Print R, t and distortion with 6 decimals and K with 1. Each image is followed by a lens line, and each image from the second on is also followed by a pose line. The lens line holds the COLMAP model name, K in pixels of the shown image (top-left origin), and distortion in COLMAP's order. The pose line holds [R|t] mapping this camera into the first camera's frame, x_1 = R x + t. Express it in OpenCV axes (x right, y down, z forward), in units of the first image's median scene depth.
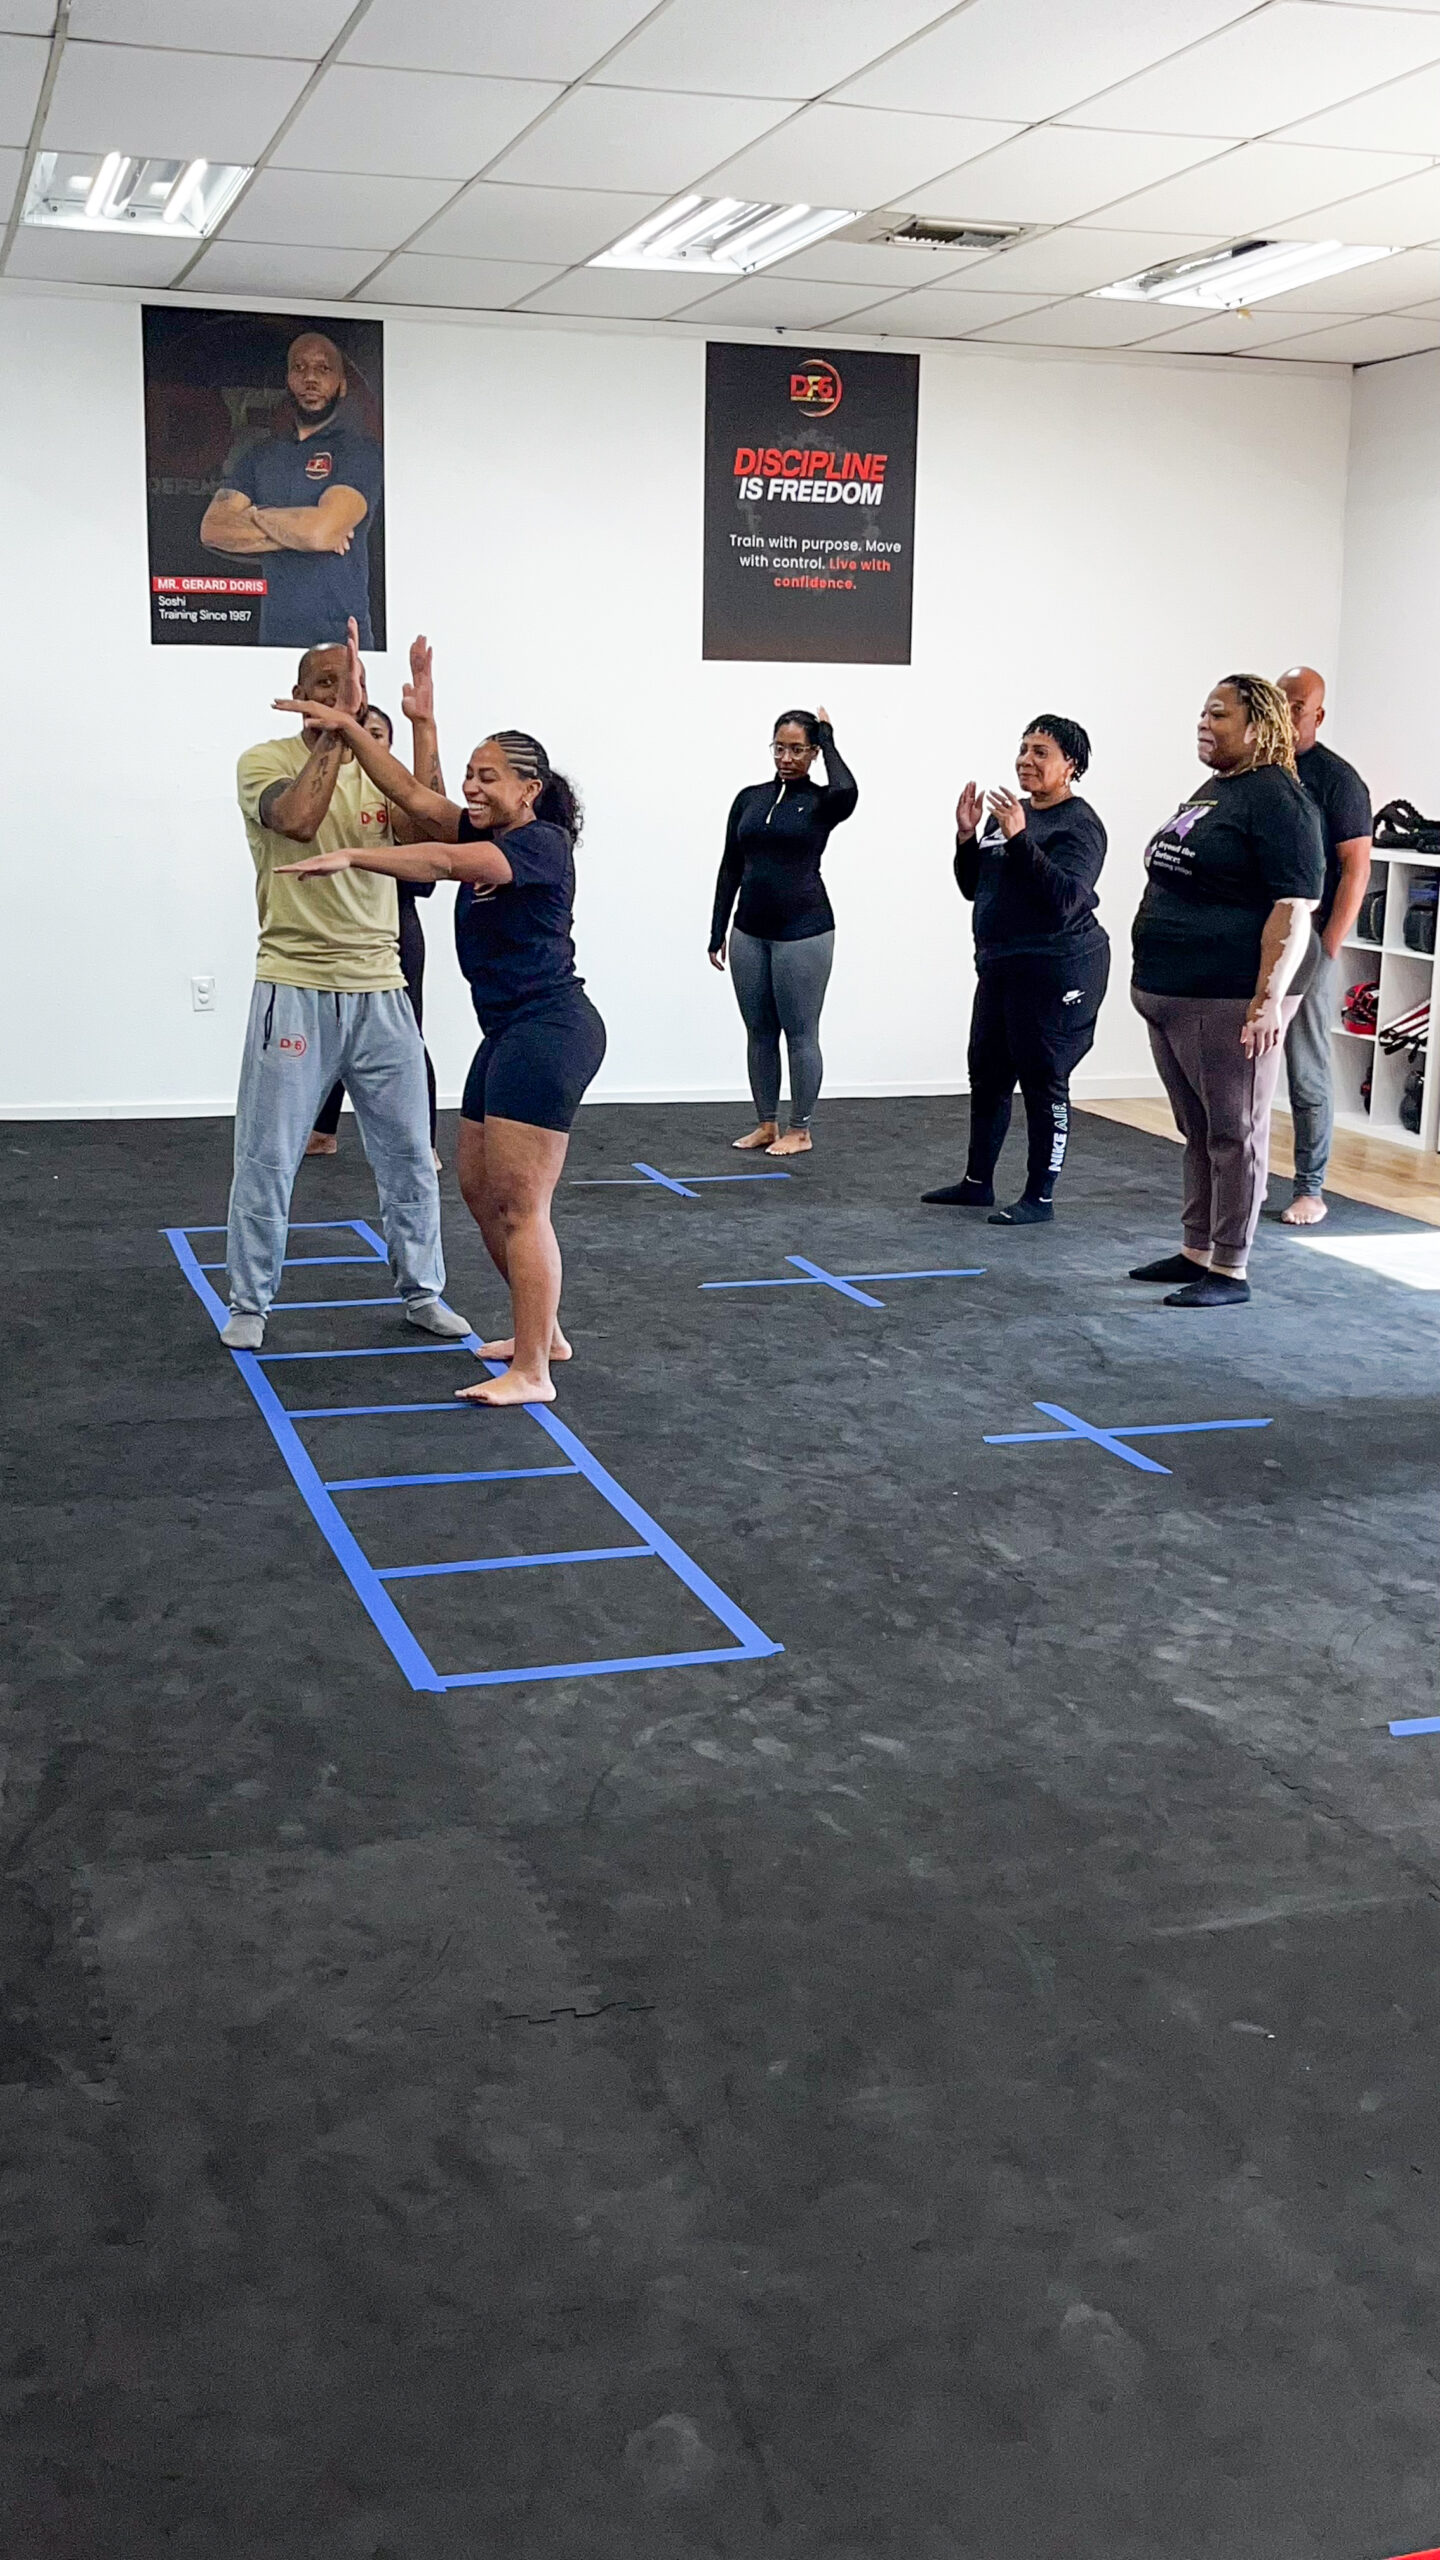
lens RADIAL K [[2620.9, 0, 720.0], [0, 2620.9, 1280.0], [0, 0, 1]] dist [0.112269, -0.371788]
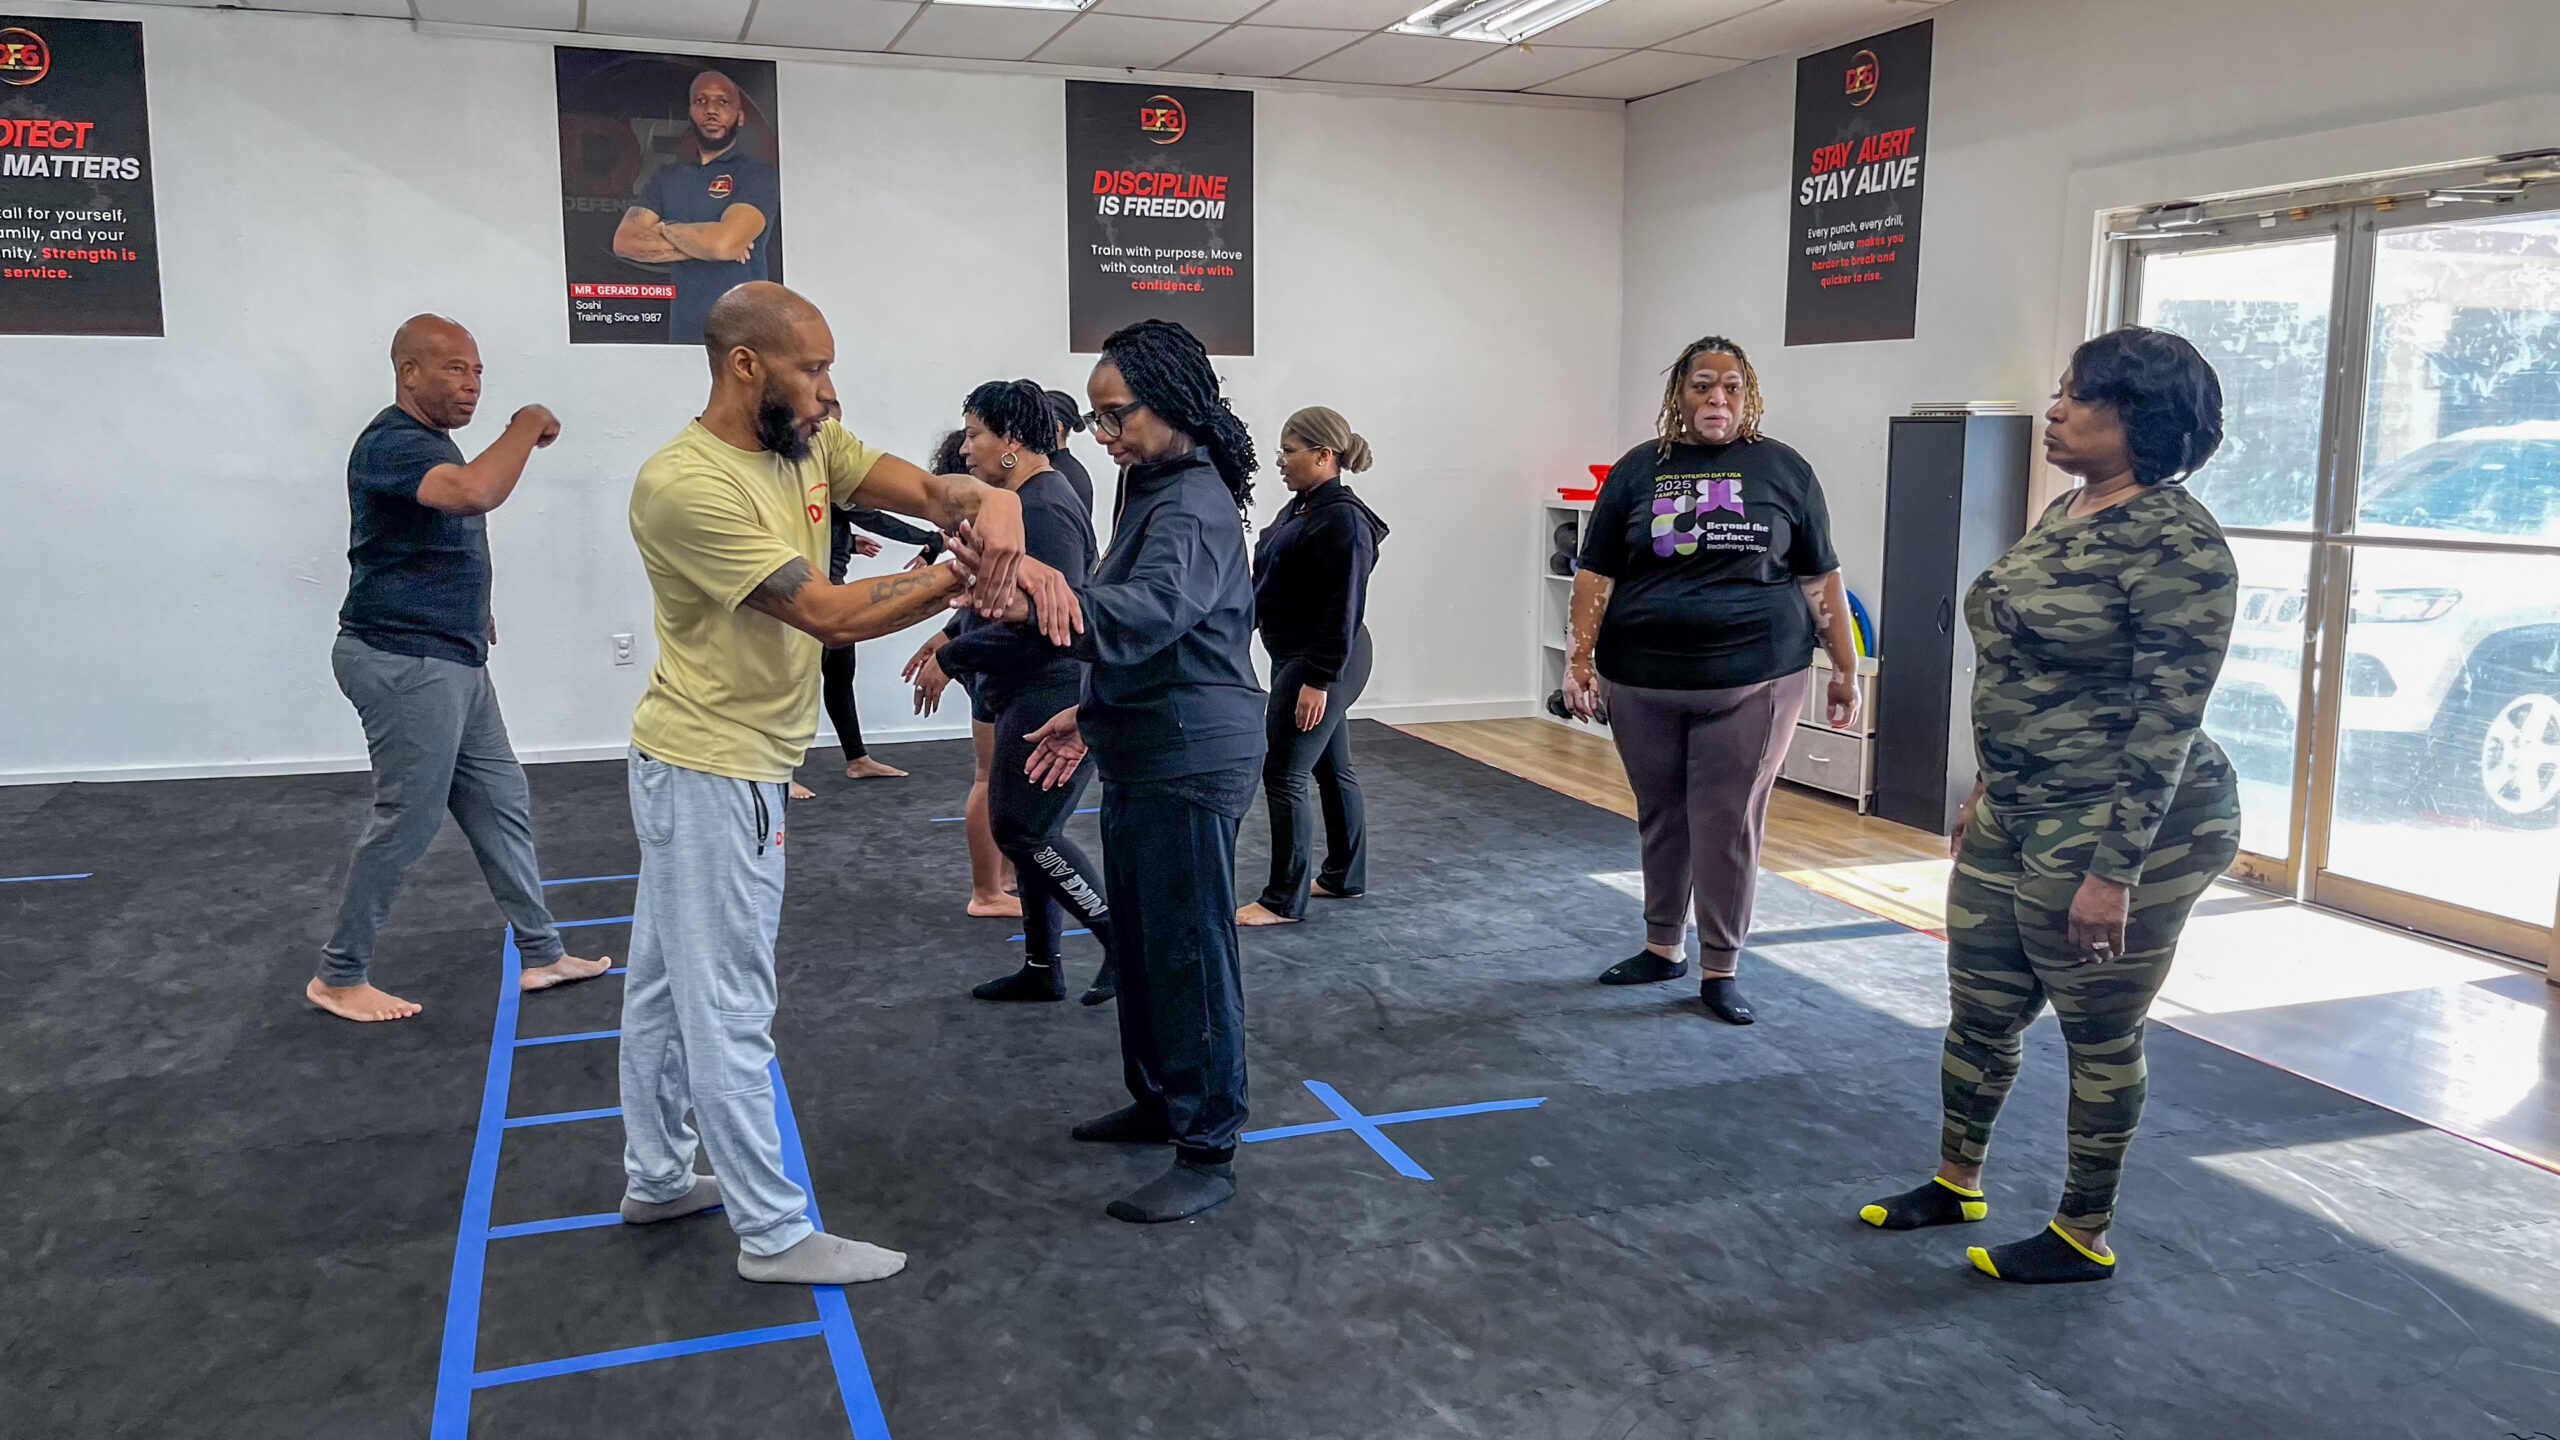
lens RADIAL K [[1945.9, 0, 1265.7], [0, 1945.9, 721.5], [0, 0, 1]] dist [0.047134, -0.063713]
pose [[0.999310, -0.018448, 0.032247, 0.074342], [0.020127, 0.998416, -0.052542, -0.042858], [-0.031227, 0.053154, 0.998098, 0.239822]]
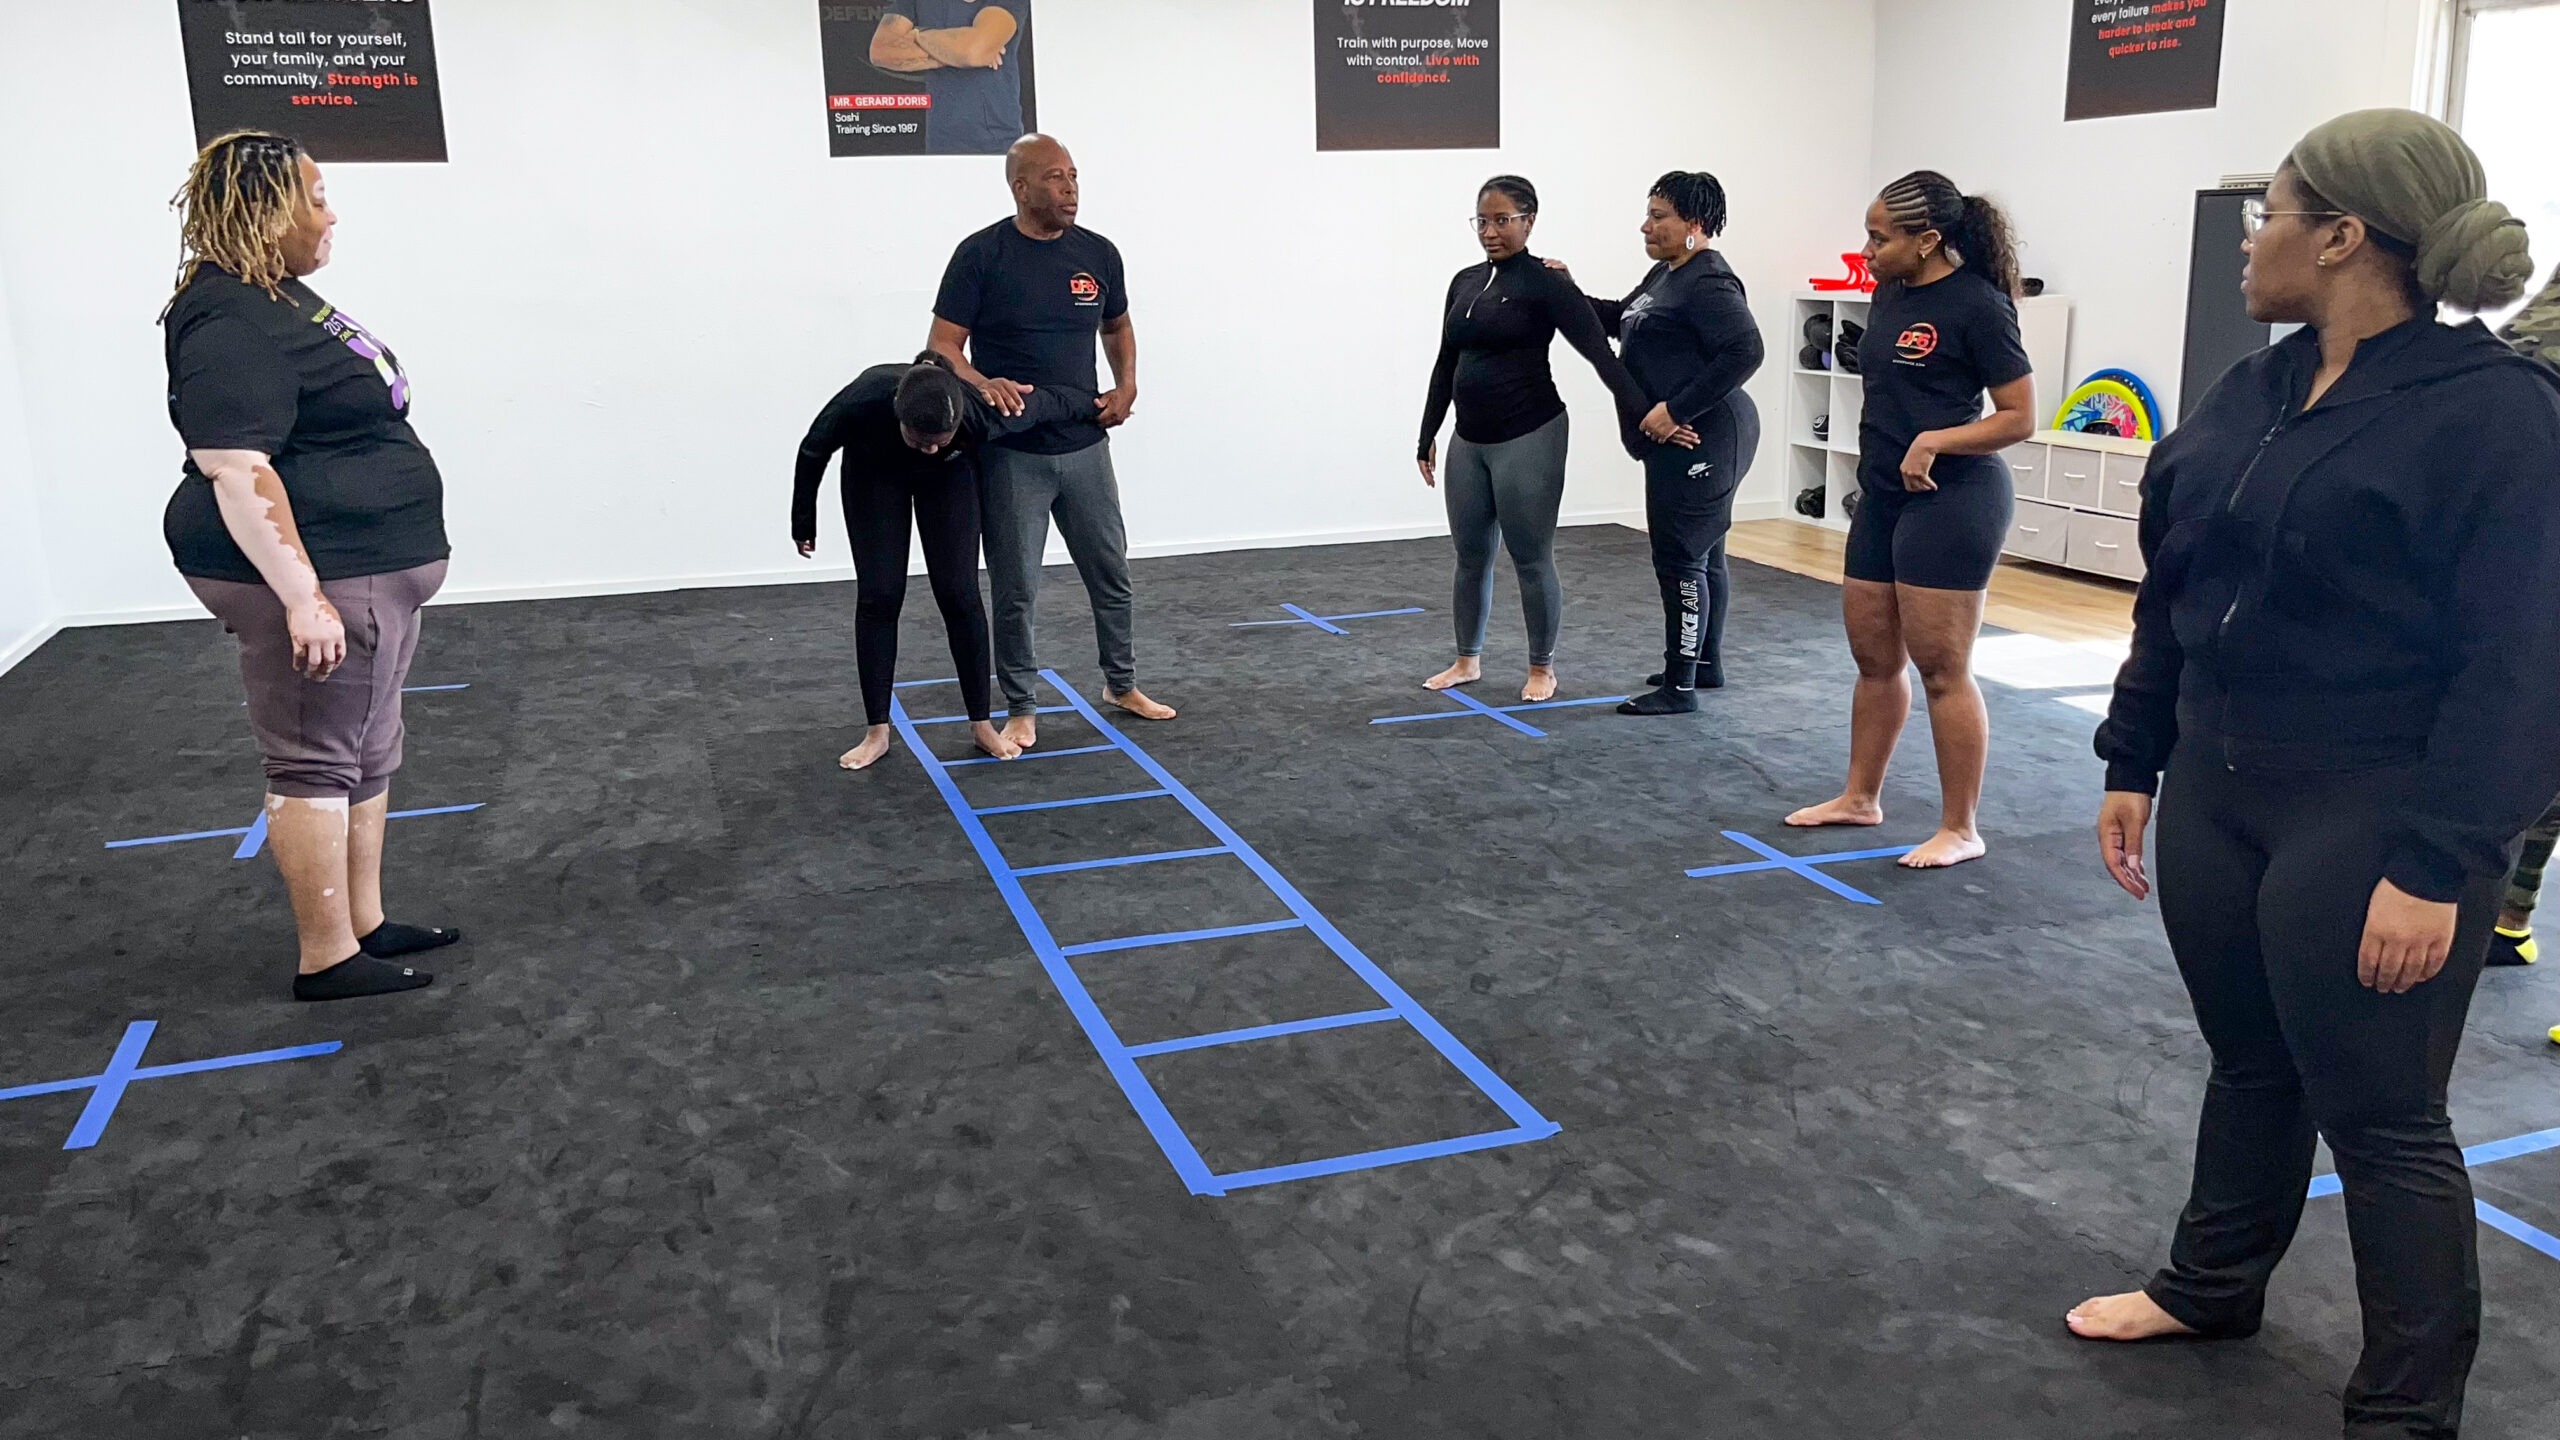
lens RADIAL K [[2090.1, 0, 1267.1], [0, 2090.1, 755.7], [0, 0, 1]] dist [0.028567, -0.013373]
pose [[0.999153, -0.039992, -0.009734, -0.045472], [0.040346, 0.998409, 0.039388, -0.020685], [0.008143, -0.039747, 0.999177, 0.145820]]
